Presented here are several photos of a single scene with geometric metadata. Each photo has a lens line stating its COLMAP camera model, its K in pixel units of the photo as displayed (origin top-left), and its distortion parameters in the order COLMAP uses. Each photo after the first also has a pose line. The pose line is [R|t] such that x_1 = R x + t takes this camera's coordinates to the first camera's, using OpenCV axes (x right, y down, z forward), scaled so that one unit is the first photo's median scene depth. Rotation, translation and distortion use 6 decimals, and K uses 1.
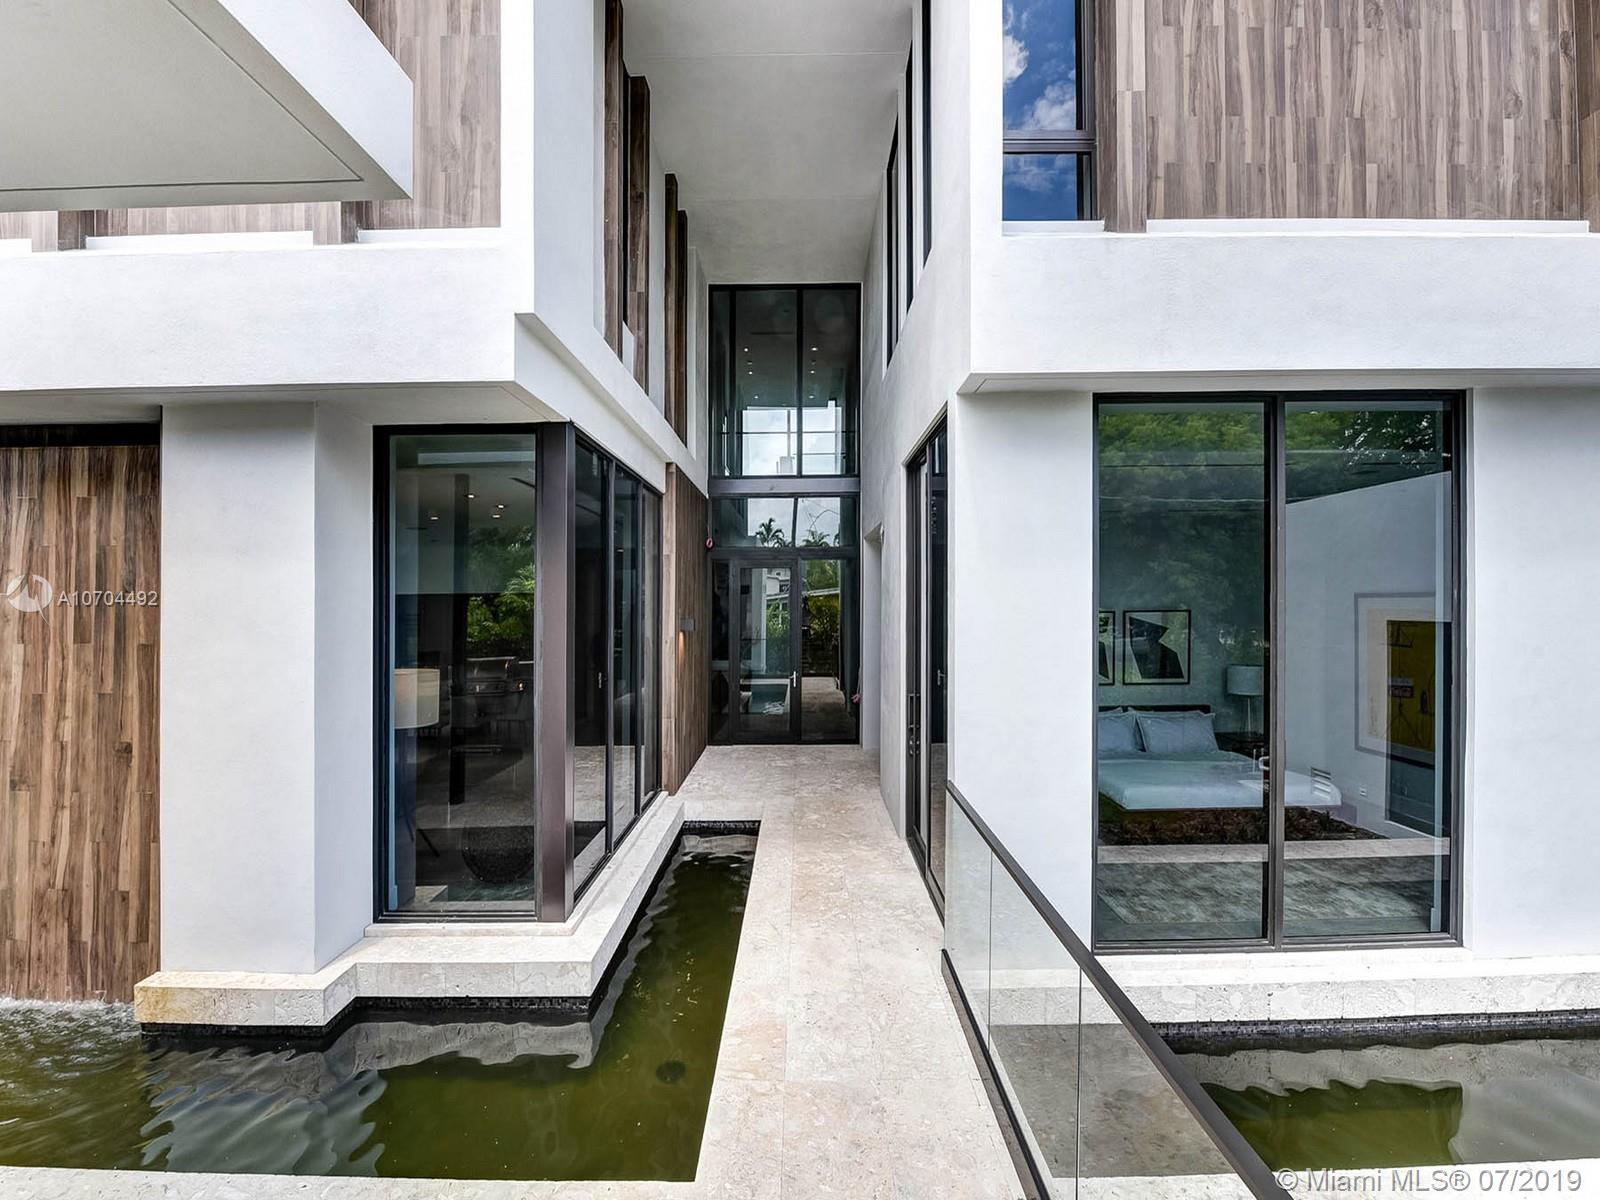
lens RADIAL K [[672.9, 0, 805.4], [0, 672.9, 599.7], [0, 0, 1]] dist [0.000076, -0.010568]
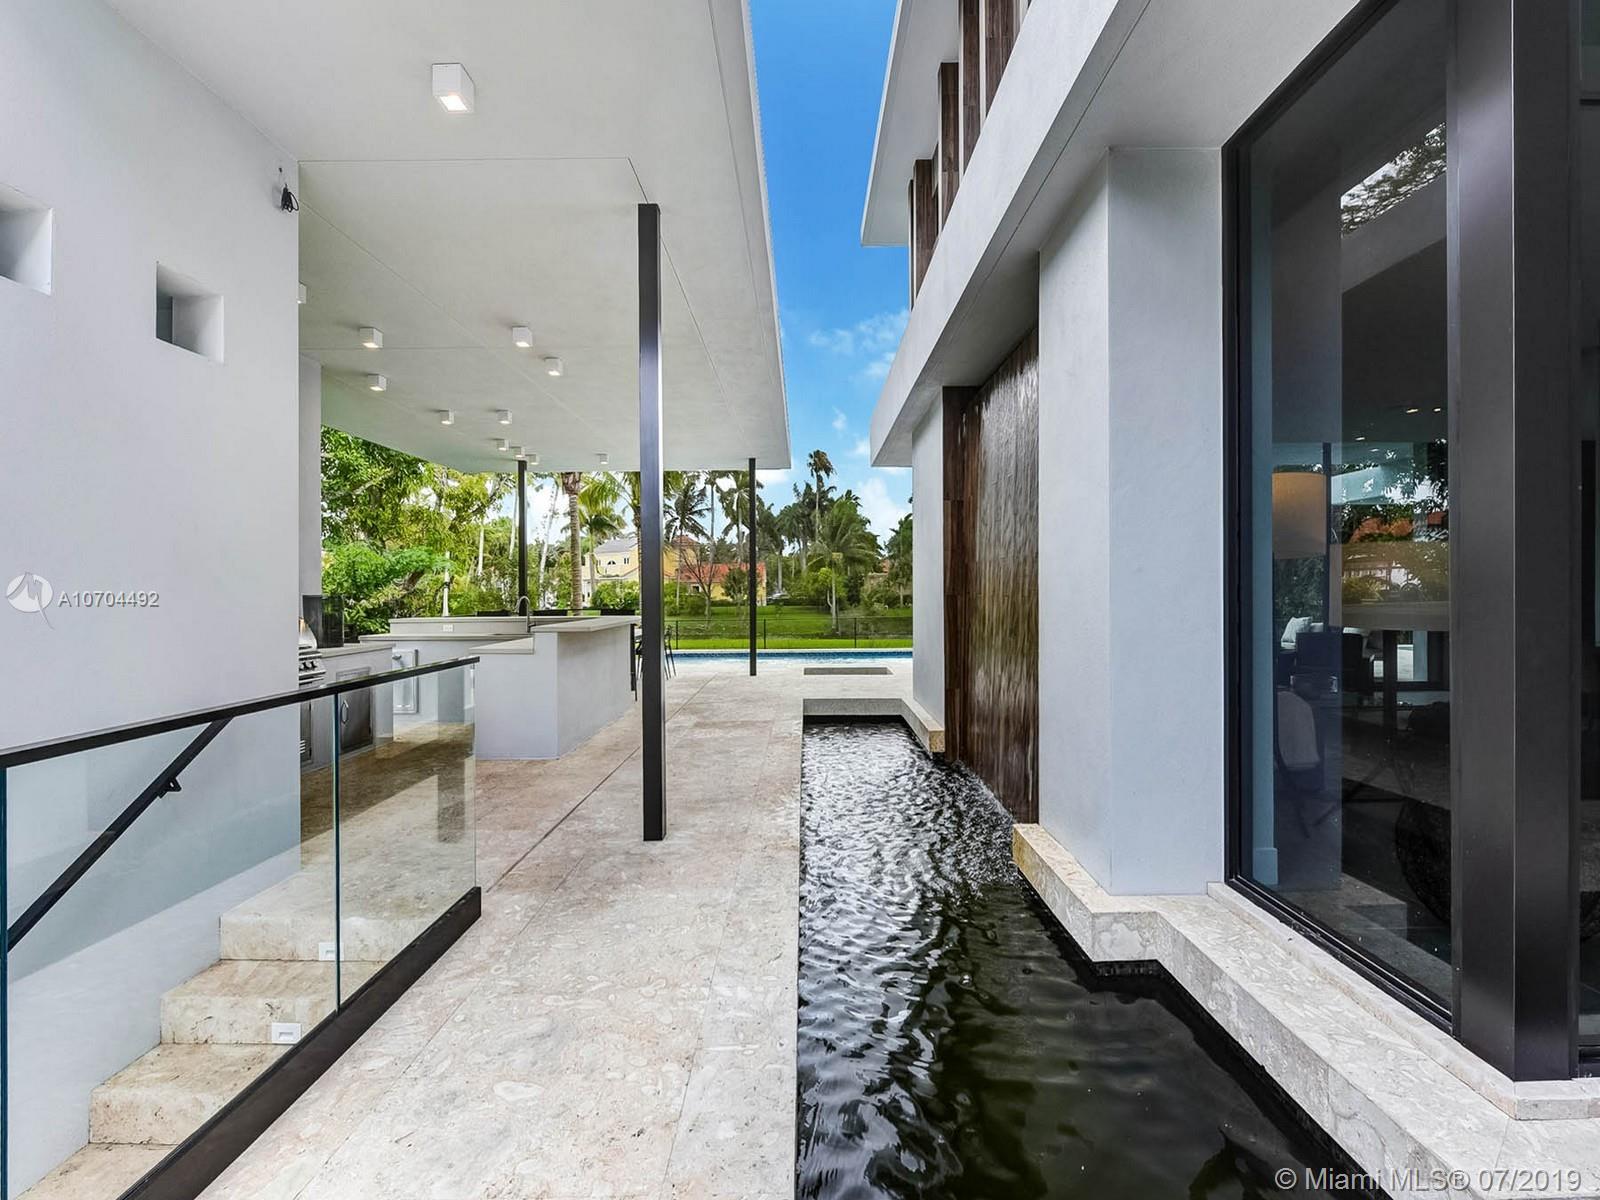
lens RADIAL K [[697.3, 0, 802.8], [0, 697.3, 596.7], [0, 0, 1]] dist [0.001362, -0.006458]
pose [[-0.005091, 0.010858, -0.999928, 0.051910], [0.008239, 0.999908, 0.010816, 0.156566], [0.999953, -0.008183, -0.005180, 0.499902]]
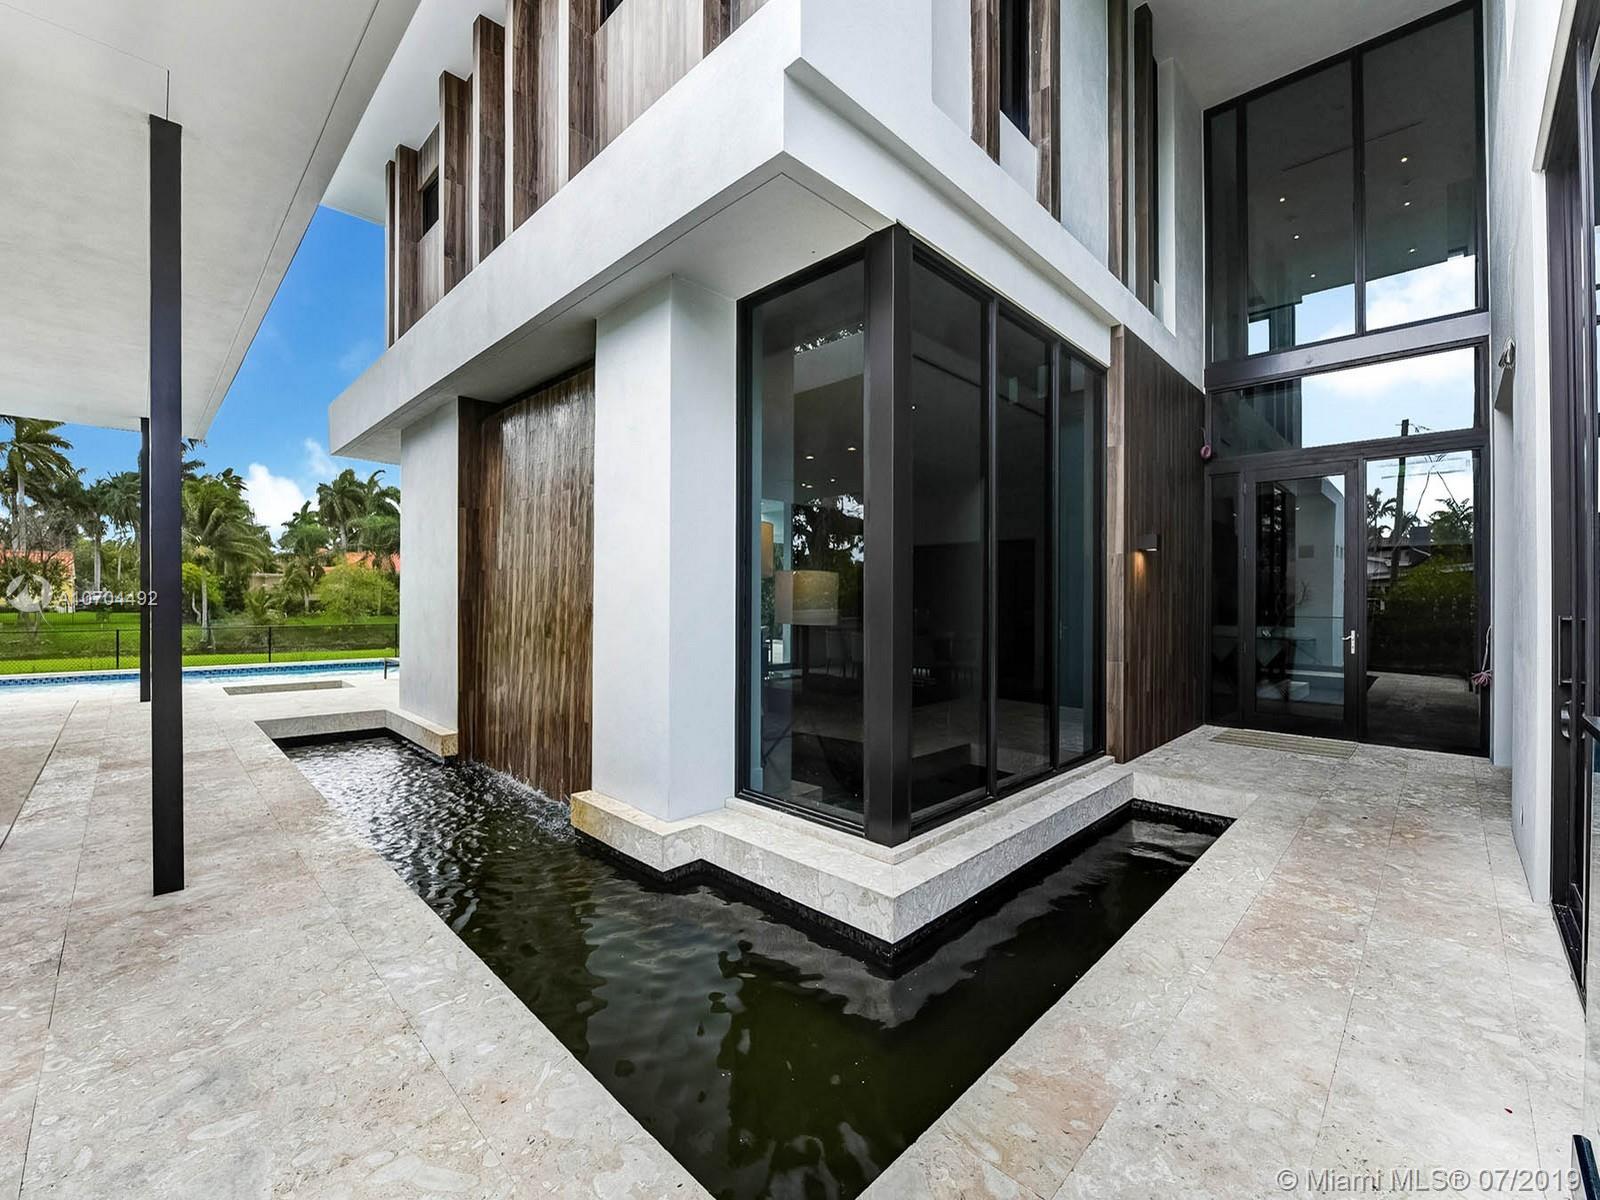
lens RADIAL K [[668.5, 0, 809.3], [0, 668.5, 594.0], [0, 0, 1]] dist [-0.015861, -0.000257]
pose [[0.713571, 0.003931, -0.700572, 0.115345], [-0.011077, 0.999923, -0.005672, 0.158591], [0.700496, 0.011807, 0.713559, 0.312070]]
